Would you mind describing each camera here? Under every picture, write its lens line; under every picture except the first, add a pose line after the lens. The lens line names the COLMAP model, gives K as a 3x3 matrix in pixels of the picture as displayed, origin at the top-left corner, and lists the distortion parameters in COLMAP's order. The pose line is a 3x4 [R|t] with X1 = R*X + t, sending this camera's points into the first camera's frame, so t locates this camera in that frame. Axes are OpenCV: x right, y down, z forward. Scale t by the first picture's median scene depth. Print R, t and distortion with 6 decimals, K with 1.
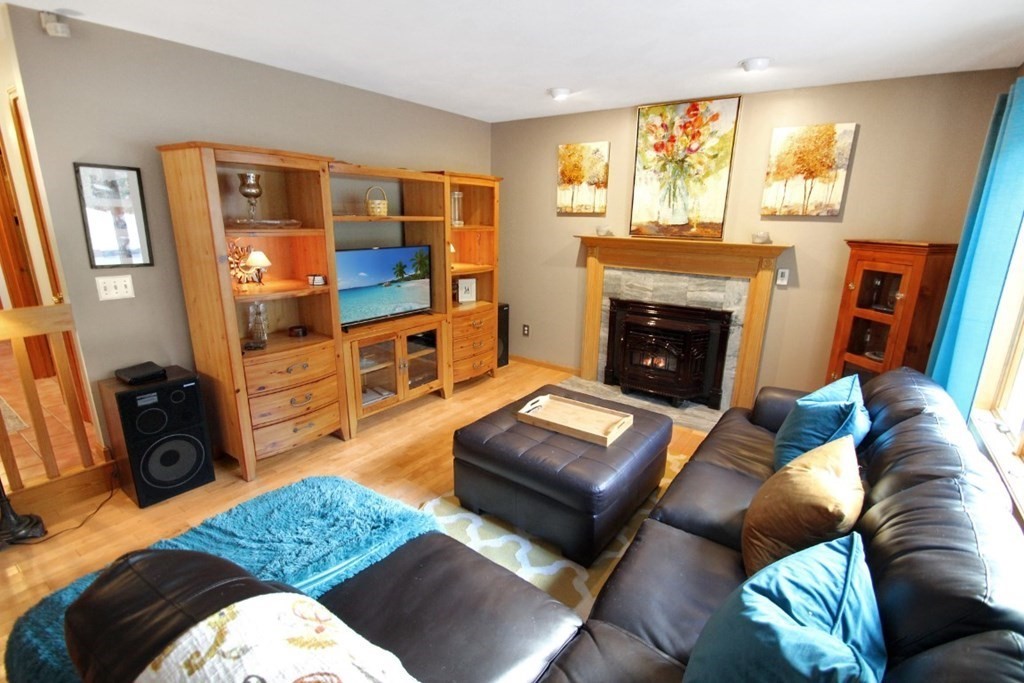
lens RADIAL K [[477.6, 0, 527.3], [0, 477.6, 346.4], [0, 0, 1]] dist [0.006701, -0.012797]
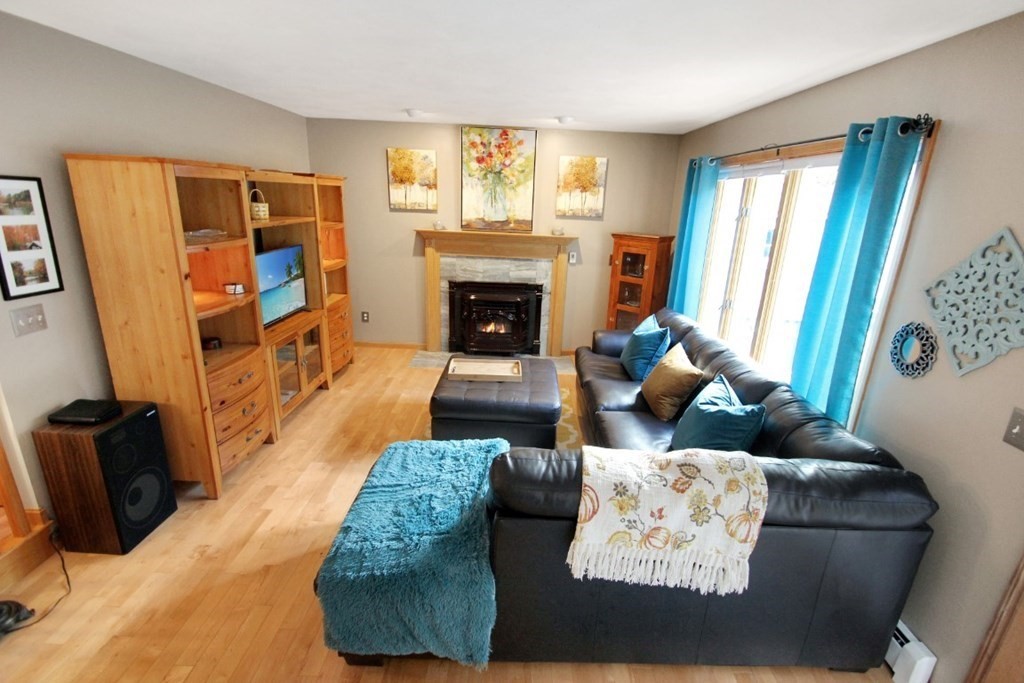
lens RADIAL K [[477.6, 0, 527.3], [0, 477.6, 346.4], [0, 0, 1]] dist [0.006701, -0.012797]
pose [[0.814693, -0.157823, 0.558003, -0.424301], [0.126209, 0.987443, 0.095017, -0.031312], [-0.565992, -0.006985, 0.824381, -0.131472]]
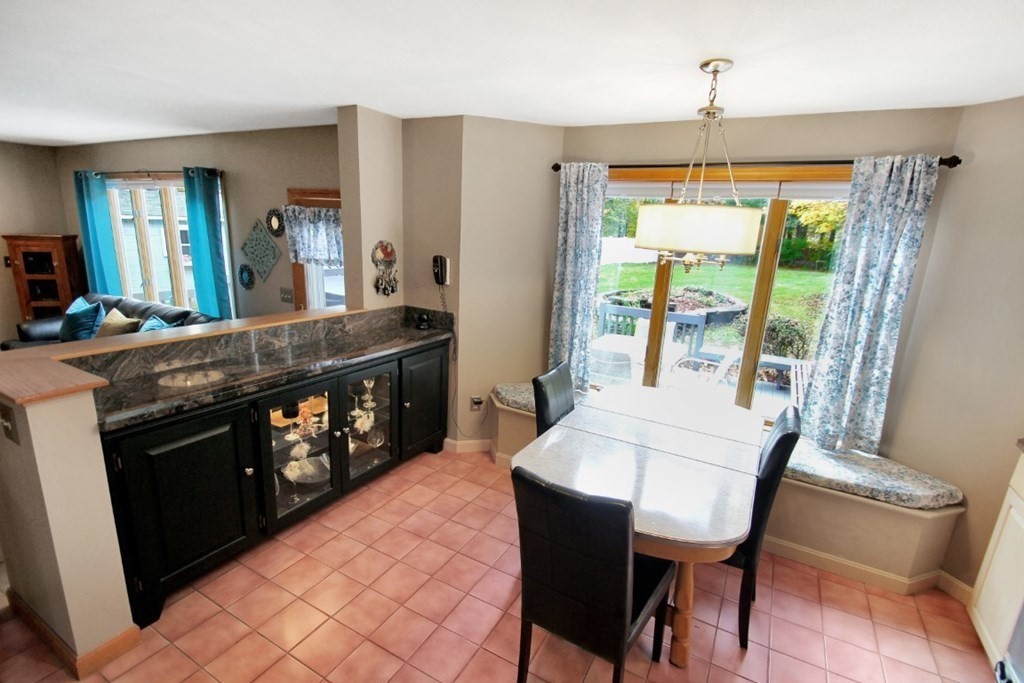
lens RADIAL K [[477.6, 0, 527.3], [0, 477.6, 346.4], [0, 0, 1]] dist [0.006701, -0.012797]
pose [[-0.108916, -0.266910, 0.957547, -0.988129], [0.215347, 0.934067, 0.284859, 0.051809], [-0.970445, 0.237231, -0.044256, -0.497019]]
